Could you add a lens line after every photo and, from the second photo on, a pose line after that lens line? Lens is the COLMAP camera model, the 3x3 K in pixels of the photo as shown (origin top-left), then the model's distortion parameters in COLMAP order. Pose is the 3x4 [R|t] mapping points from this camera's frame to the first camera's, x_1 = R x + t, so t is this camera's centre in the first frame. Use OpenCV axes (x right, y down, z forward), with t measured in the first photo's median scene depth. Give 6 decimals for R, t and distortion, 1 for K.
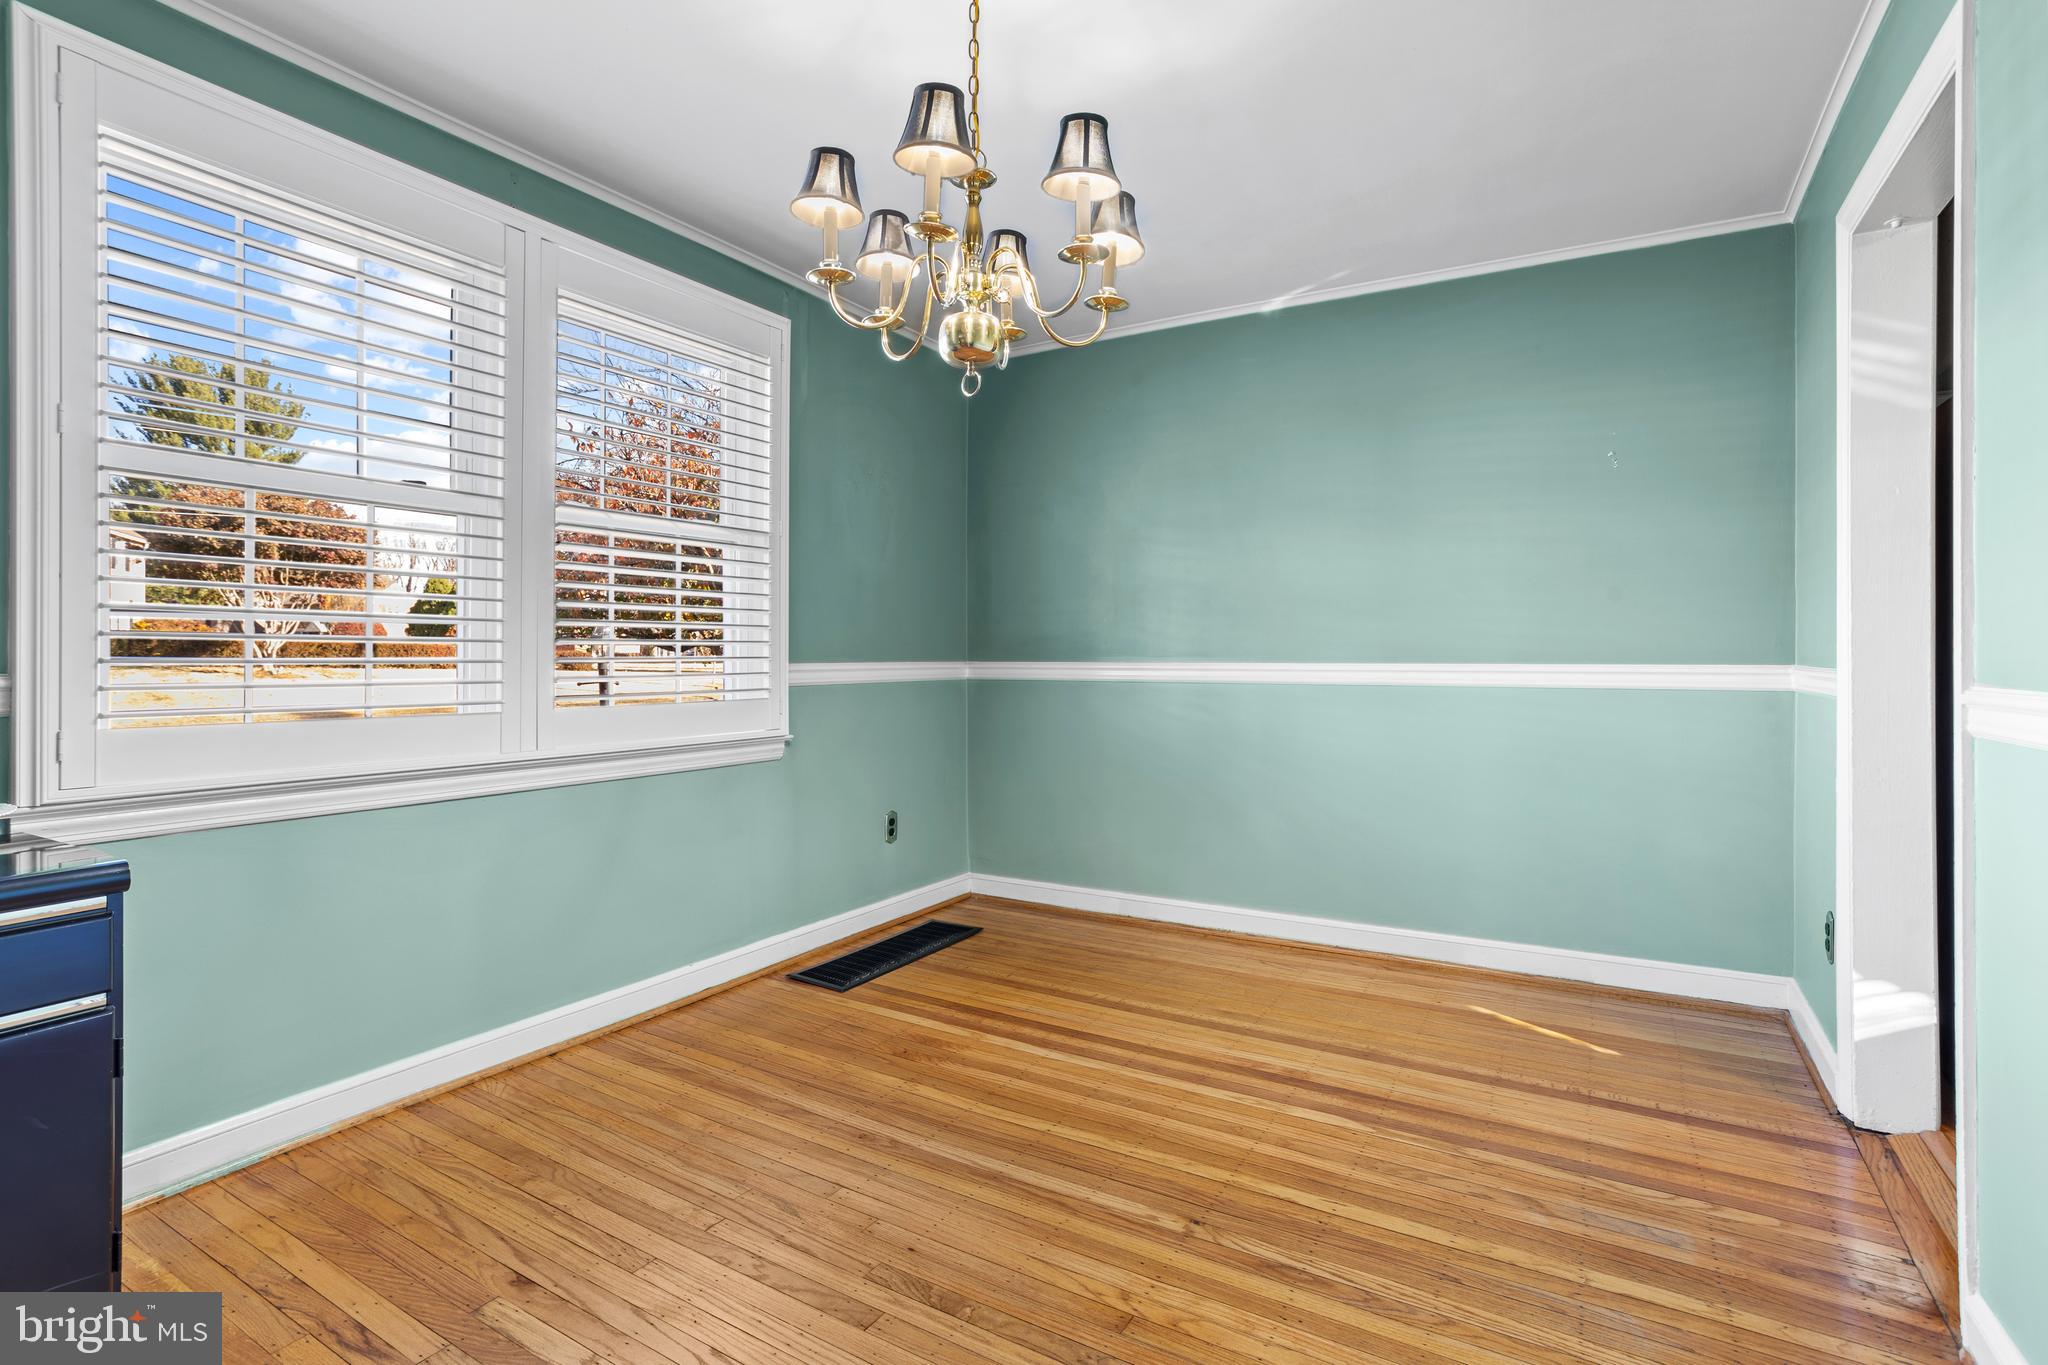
lens RADIAL K [[995.6, 0, 1027.5], [0, 995.6, 669.8], [0, 0, 1]] dist [-0.040985, 0.018312]
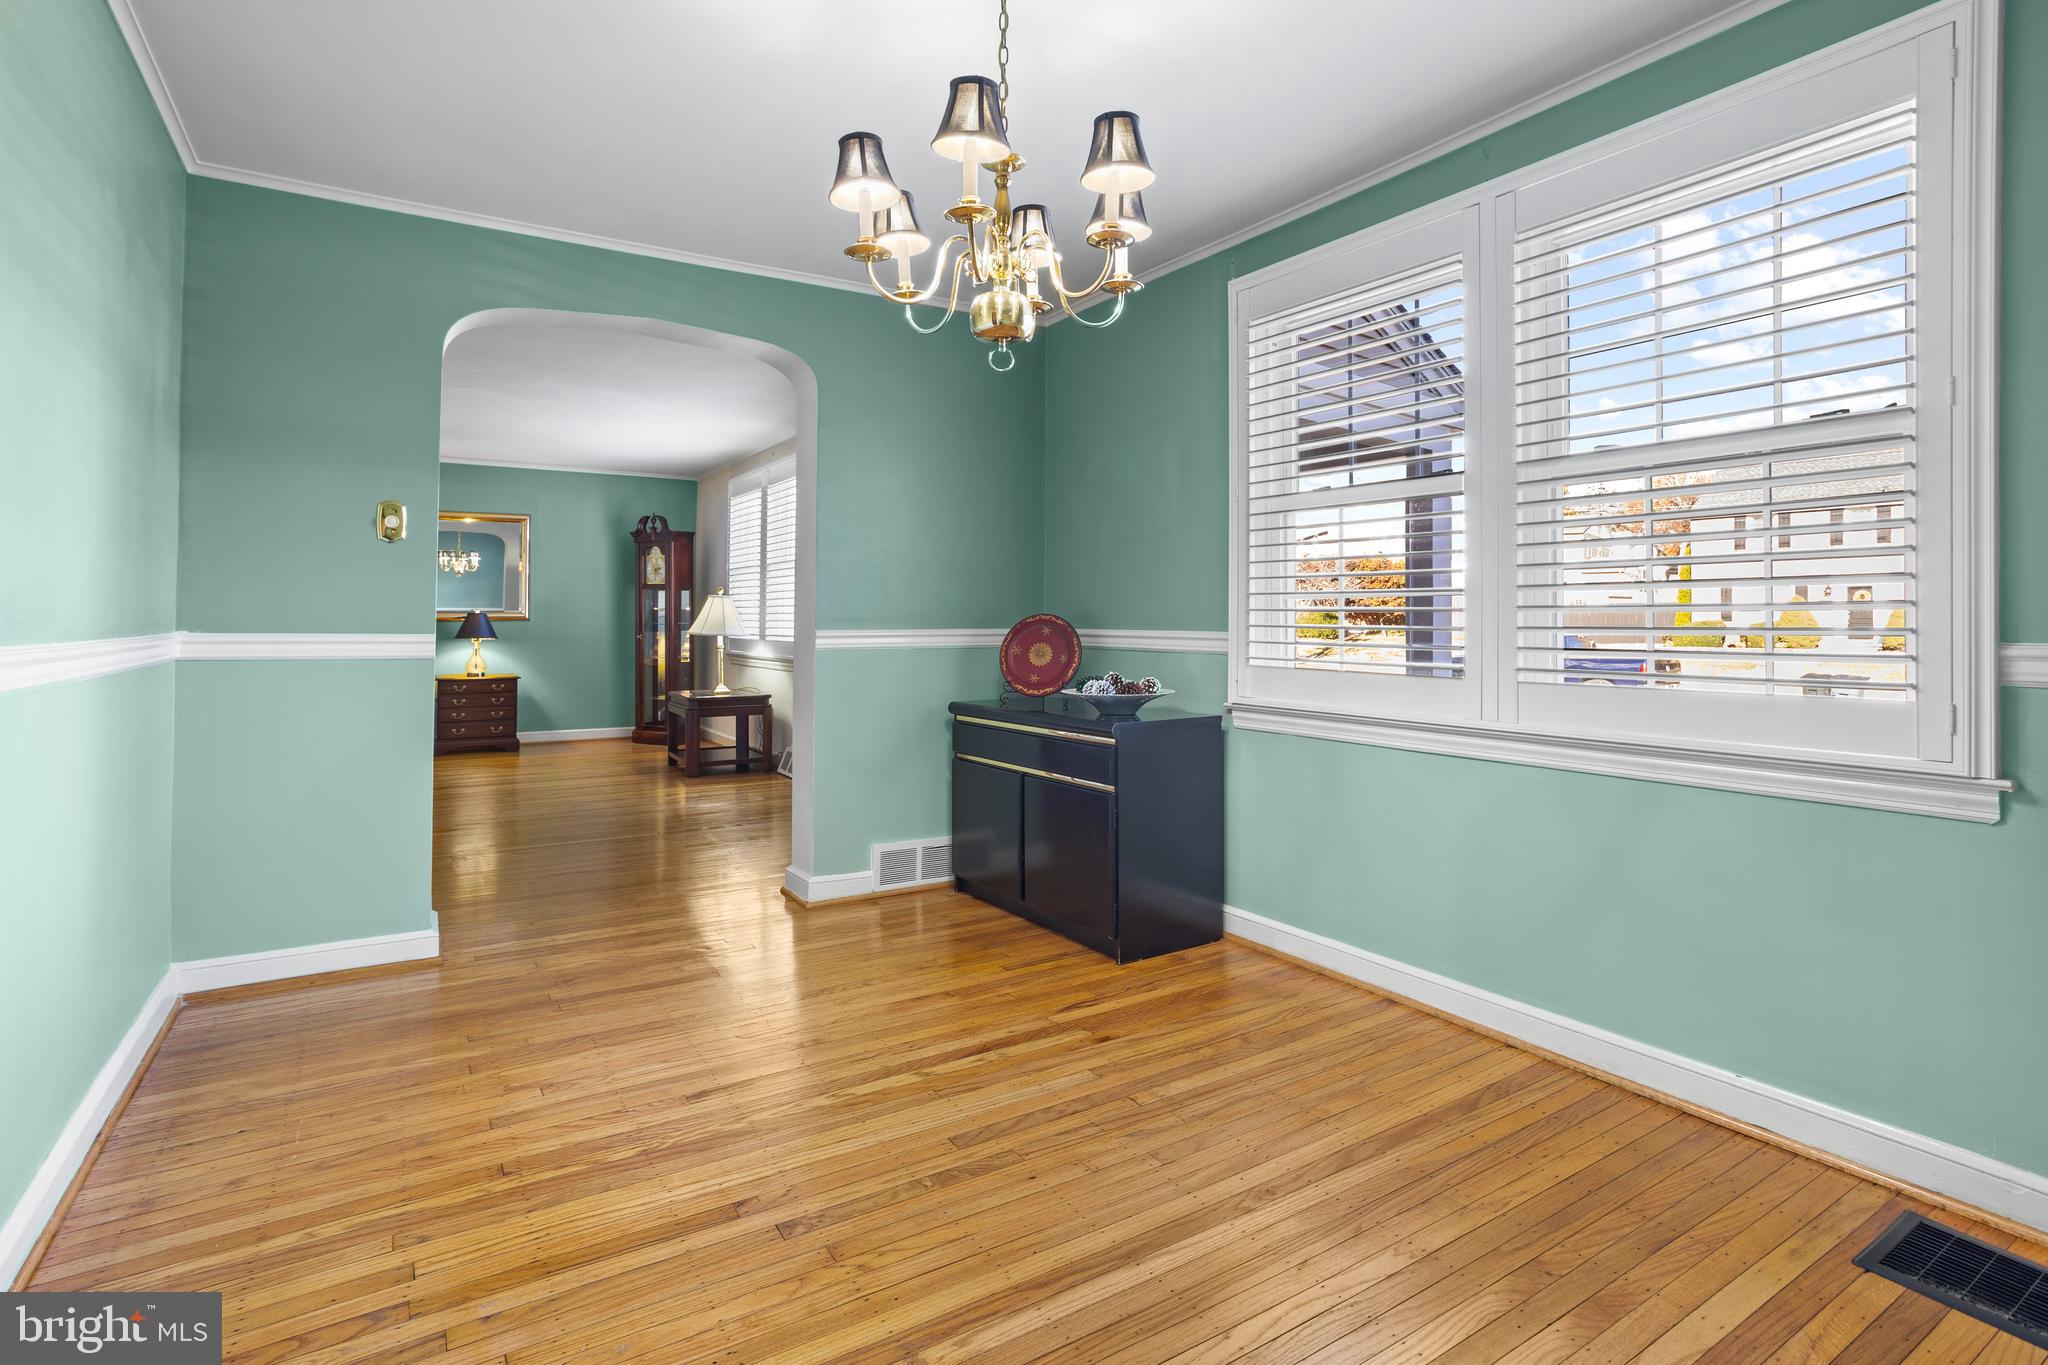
lens RADIAL K [[995.6, 0, 1010.4], [0, 995.6, 626.9], [0, 0, 1]] dist [-0.040985, 0.018312]
pose [[-0.456259, 0.004286, -0.889836, 0.654805], [-0.017293, 0.999757, 0.013683, -0.019605], [0.889679, 0.021631, -0.456074, 1.126421]]
